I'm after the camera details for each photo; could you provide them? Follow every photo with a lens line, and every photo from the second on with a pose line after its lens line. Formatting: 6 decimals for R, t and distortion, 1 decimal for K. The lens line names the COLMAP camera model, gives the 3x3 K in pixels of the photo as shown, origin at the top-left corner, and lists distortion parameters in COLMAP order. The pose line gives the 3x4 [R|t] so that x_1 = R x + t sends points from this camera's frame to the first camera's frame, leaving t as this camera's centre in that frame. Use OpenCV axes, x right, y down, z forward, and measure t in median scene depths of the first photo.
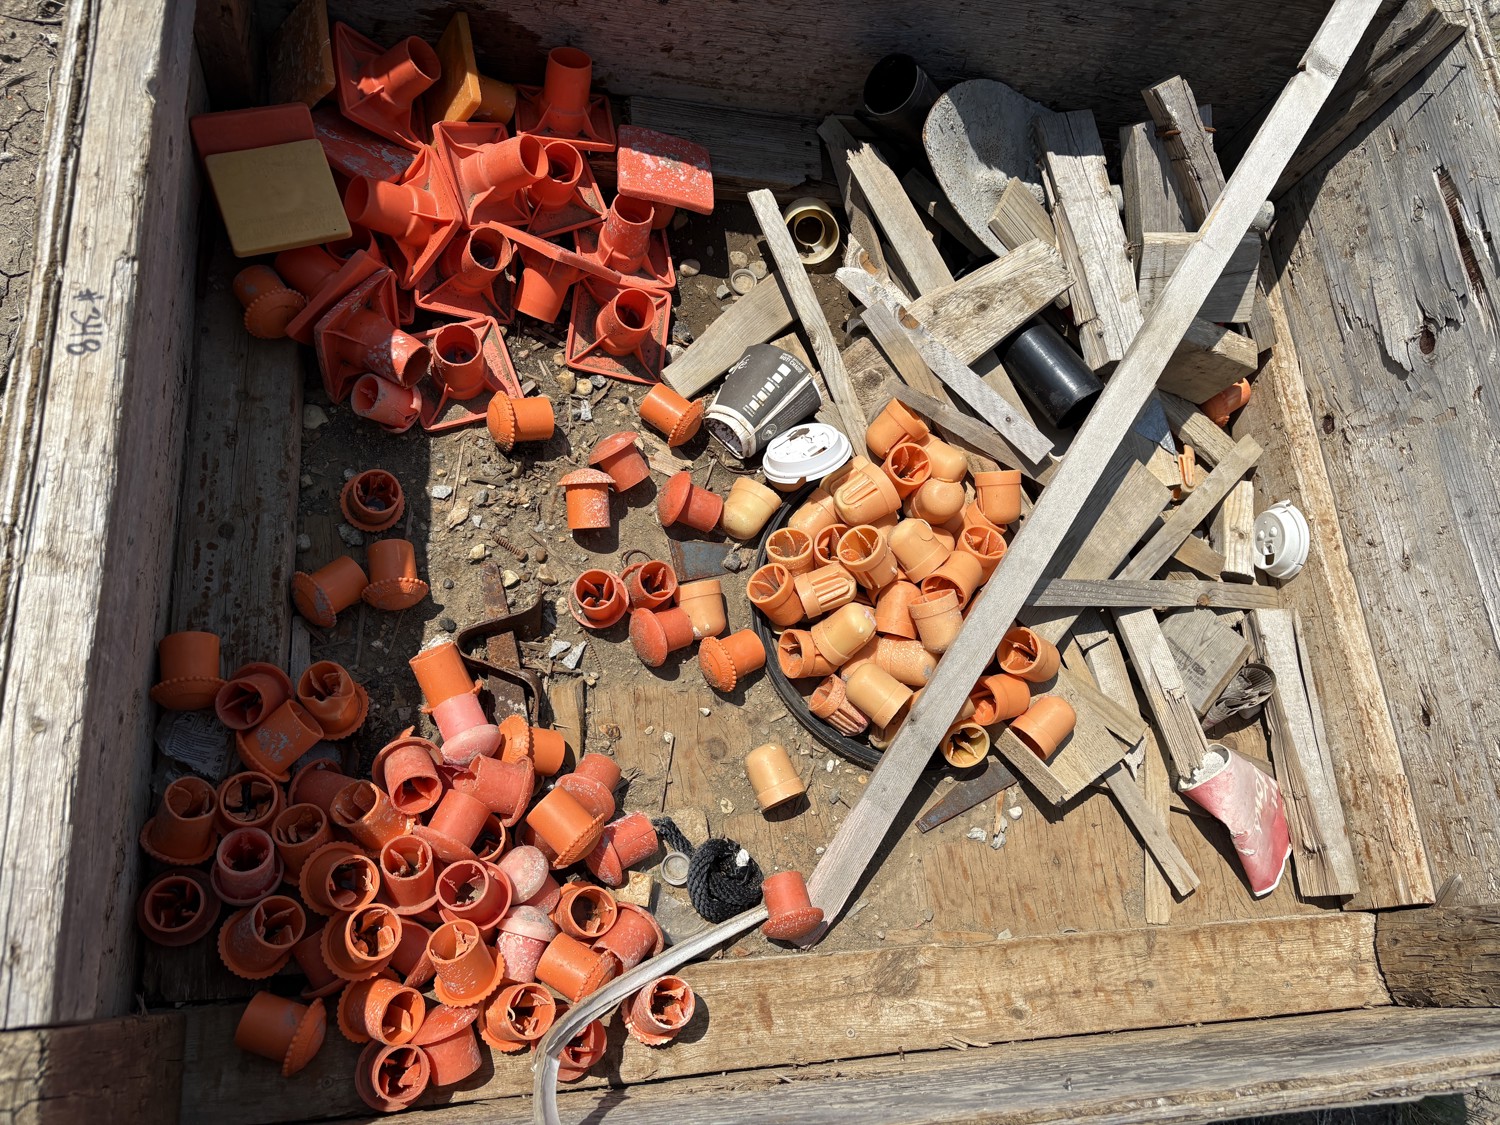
lens RADIAL K [[1153.4, 0, 737.3], [0, 1153.4, 565.2], [0, 0, 1]] dist [0.000001, -0.005393]
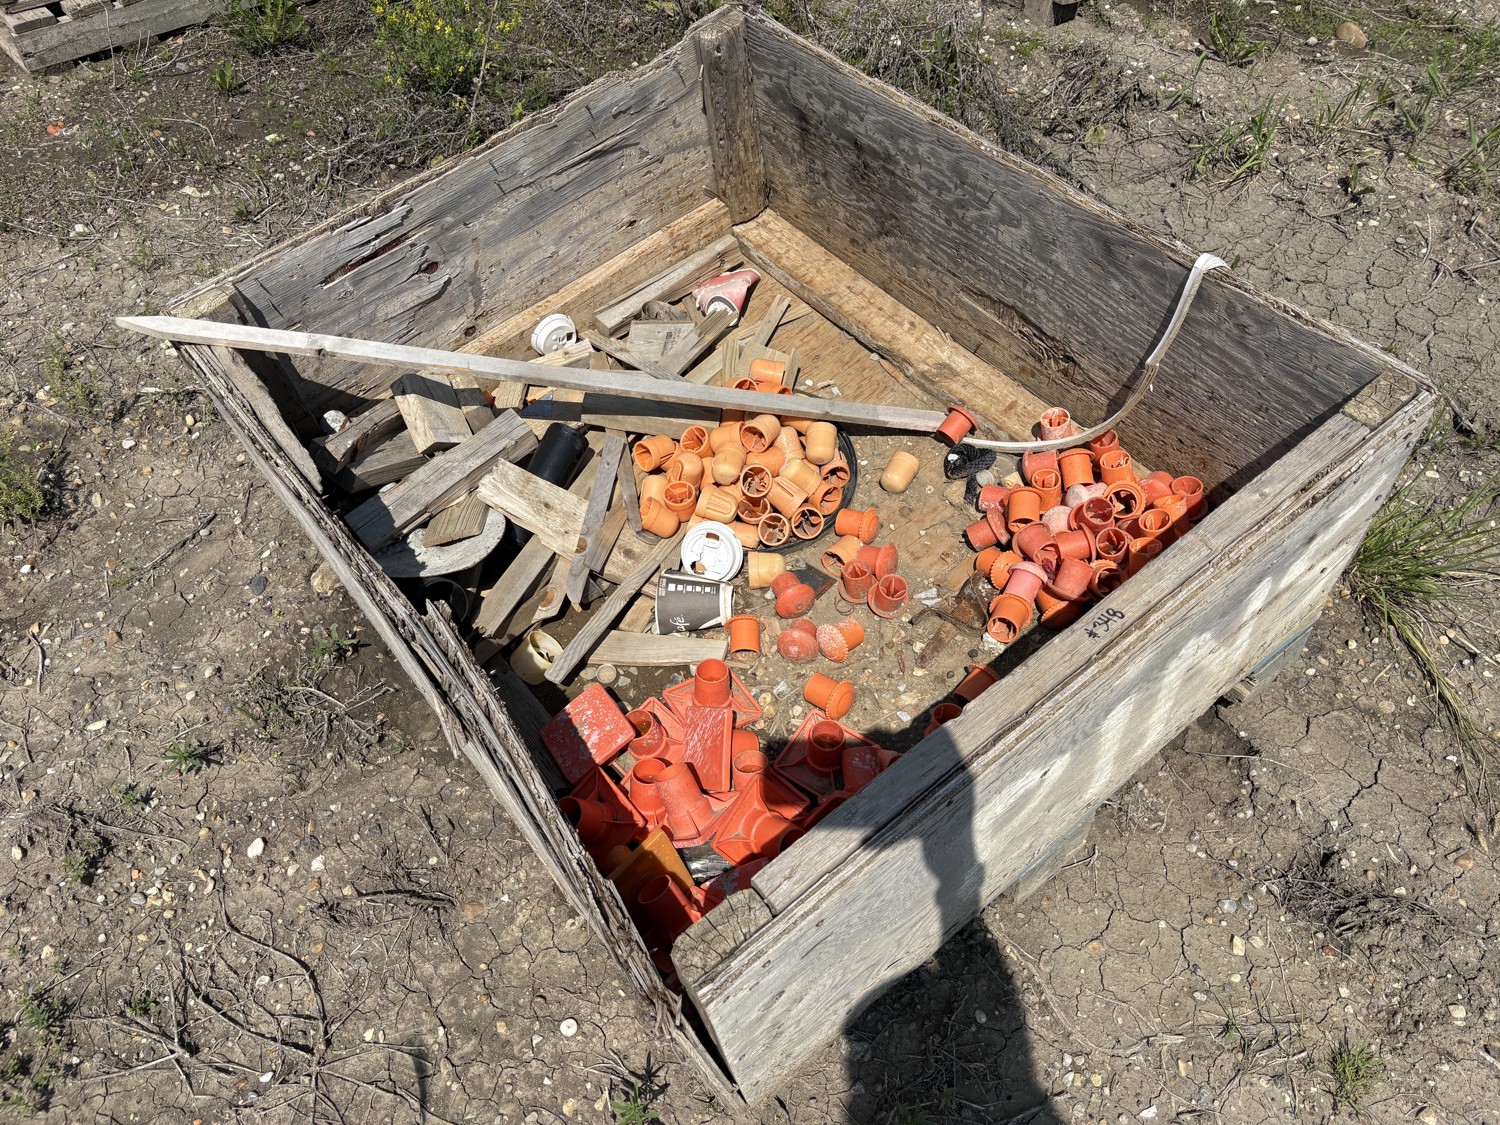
lens RADIAL K [[1153.4, 0, 737.3], [0, 1153.4, 565.2], [0, 0, 1]] dist [0.000001, -0.005393]
pose [[-0.570220, -0.758389, 0.315747, -0.413413], [0.759048, -0.339416, 0.555556, -0.858256], [-0.314158, 0.556456, 0.769195, -0.089439]]
